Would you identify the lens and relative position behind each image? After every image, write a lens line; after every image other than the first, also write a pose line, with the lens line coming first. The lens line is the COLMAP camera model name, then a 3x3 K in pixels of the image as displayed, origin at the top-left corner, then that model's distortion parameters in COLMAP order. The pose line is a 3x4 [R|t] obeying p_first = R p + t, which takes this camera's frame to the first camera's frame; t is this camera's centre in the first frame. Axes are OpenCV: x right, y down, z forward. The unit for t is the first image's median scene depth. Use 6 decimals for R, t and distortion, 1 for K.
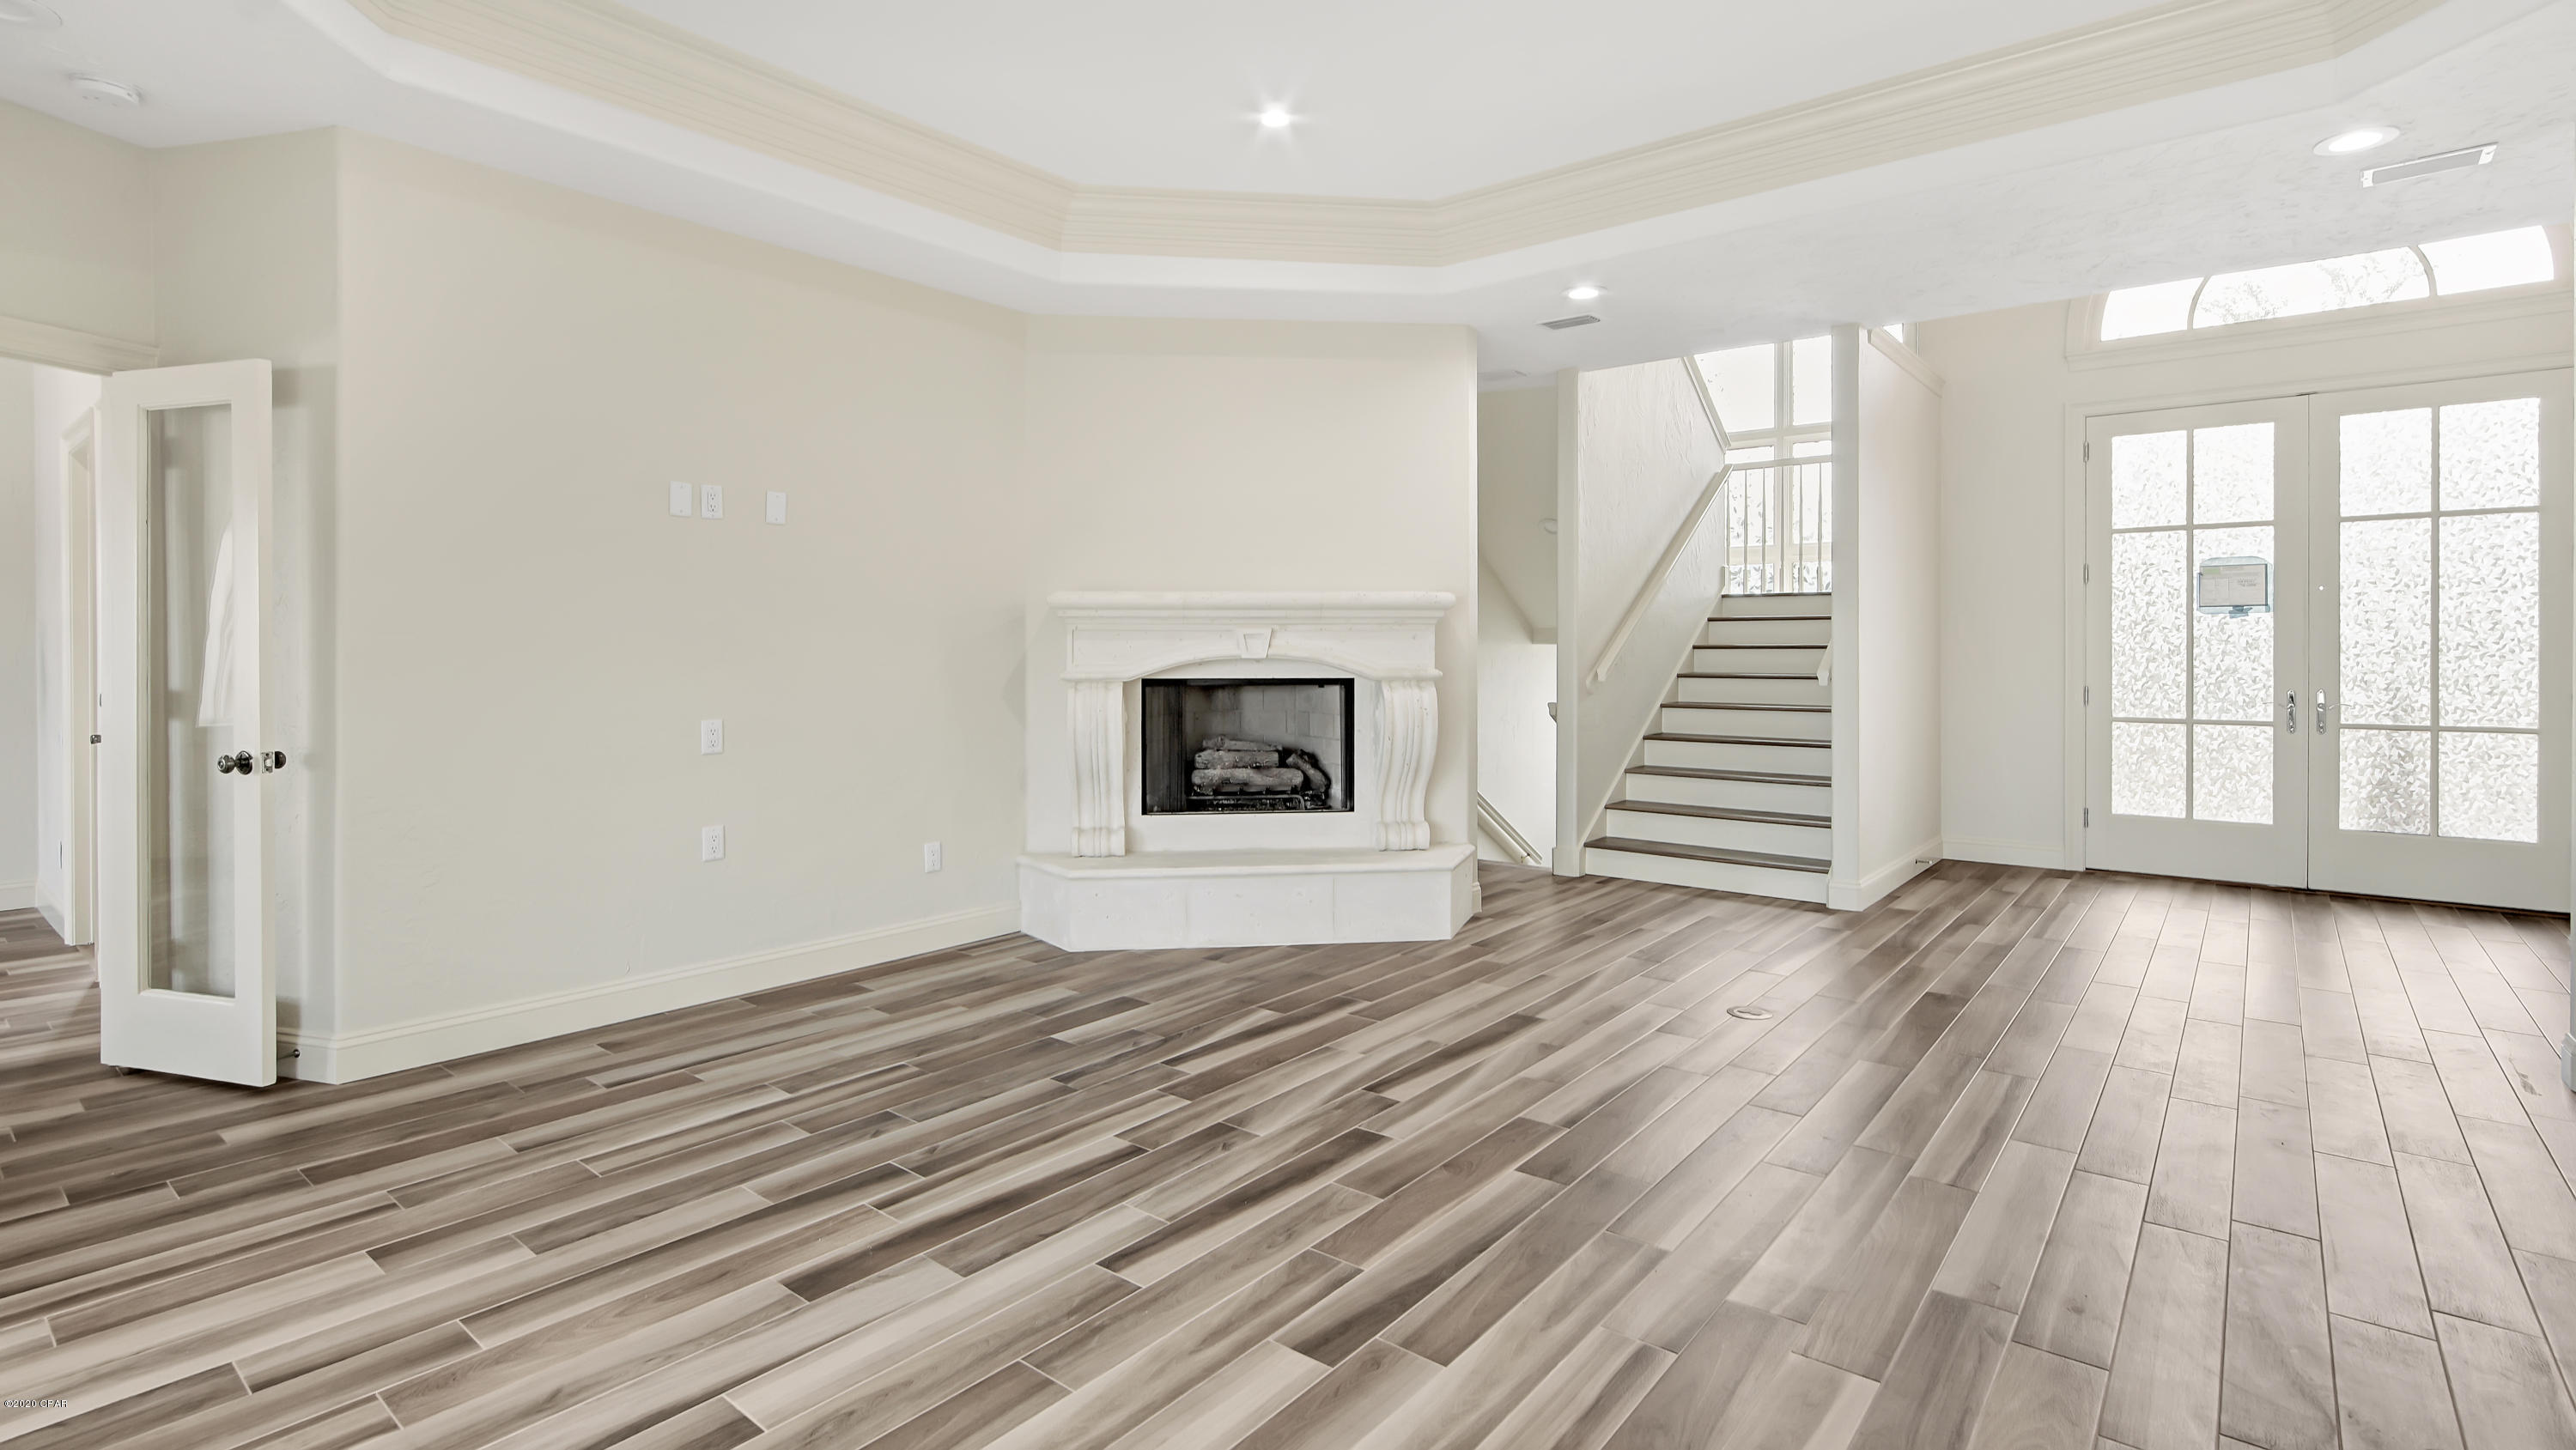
lens RADIAL K [[1210.9, 0, 1279.4], [0, 1210.9, 656.3], [0, 0, 1]] dist [-0.014716, 0.005599]
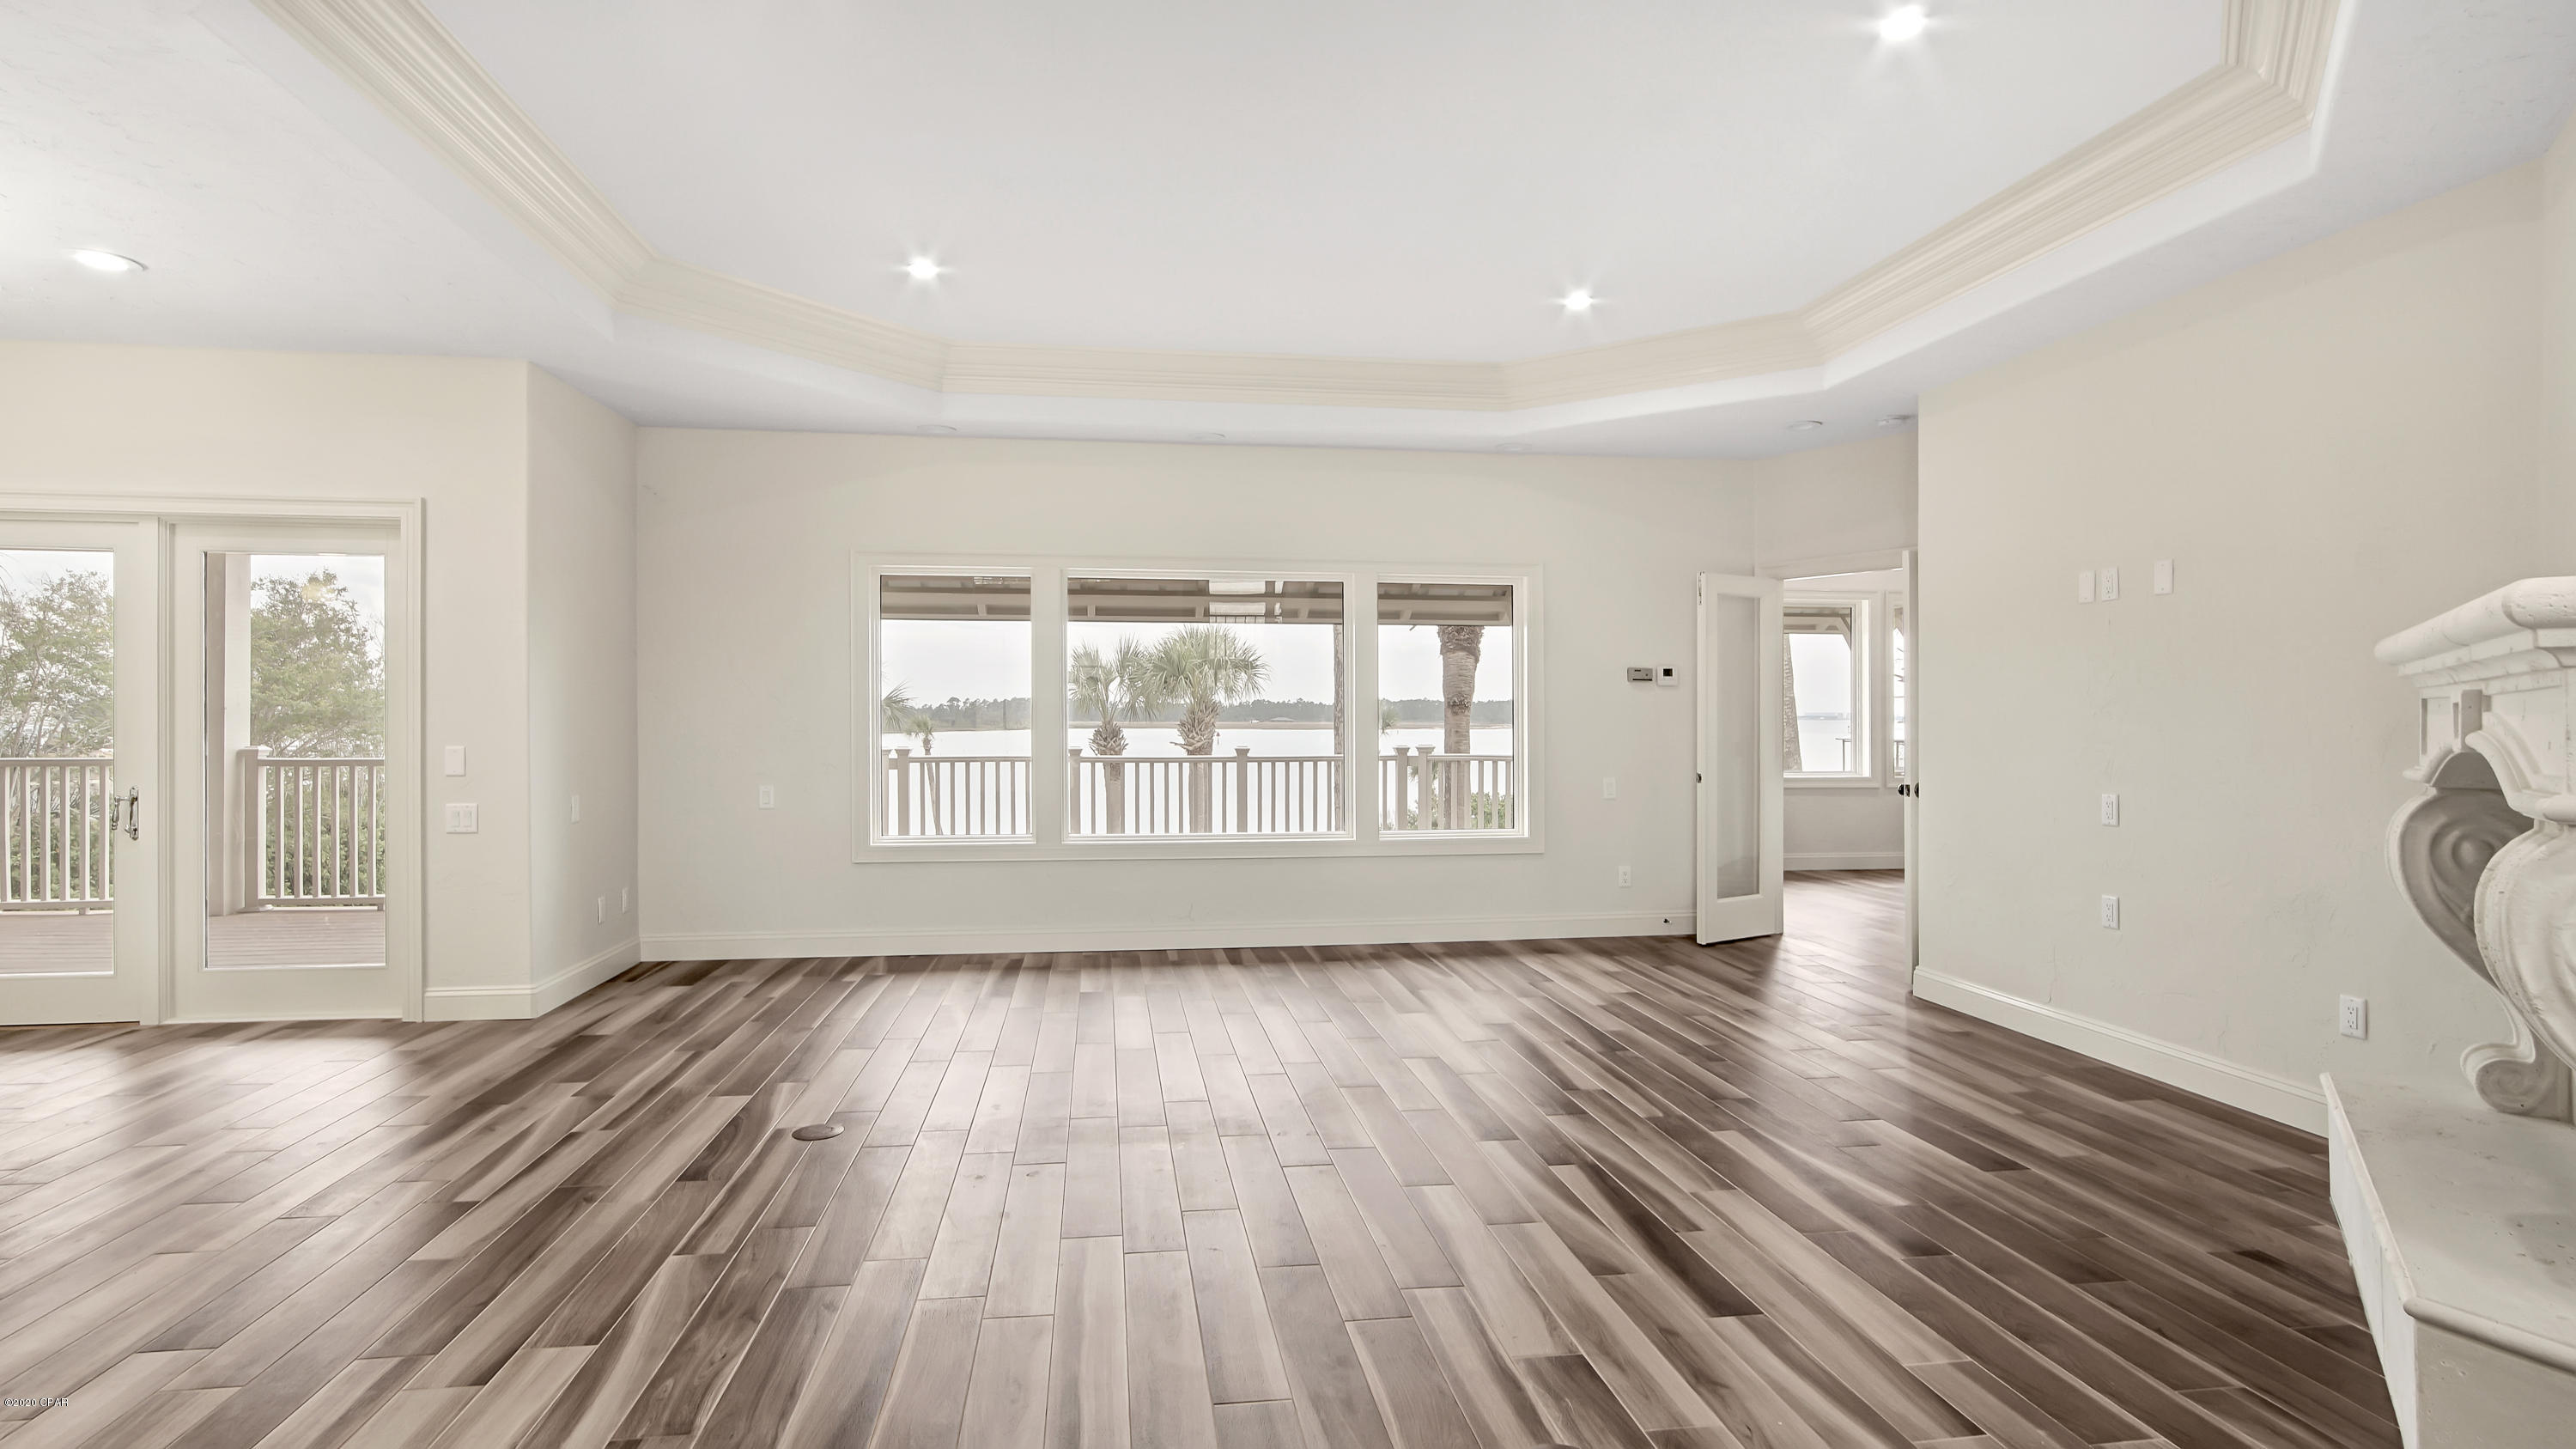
lens RADIAL K [[1211.2, 0, 1285.7], [0, 1211.2, 716.8], [0, 0, 1]] dist [-0.014716, 0.005599]
pose [[-0.673955, 0.005180, -0.738754, 0.967289], [0.003350, 0.999987, 0.003956, -0.024450], [0.738765, 0.000191, -0.673963, 1.447963]]
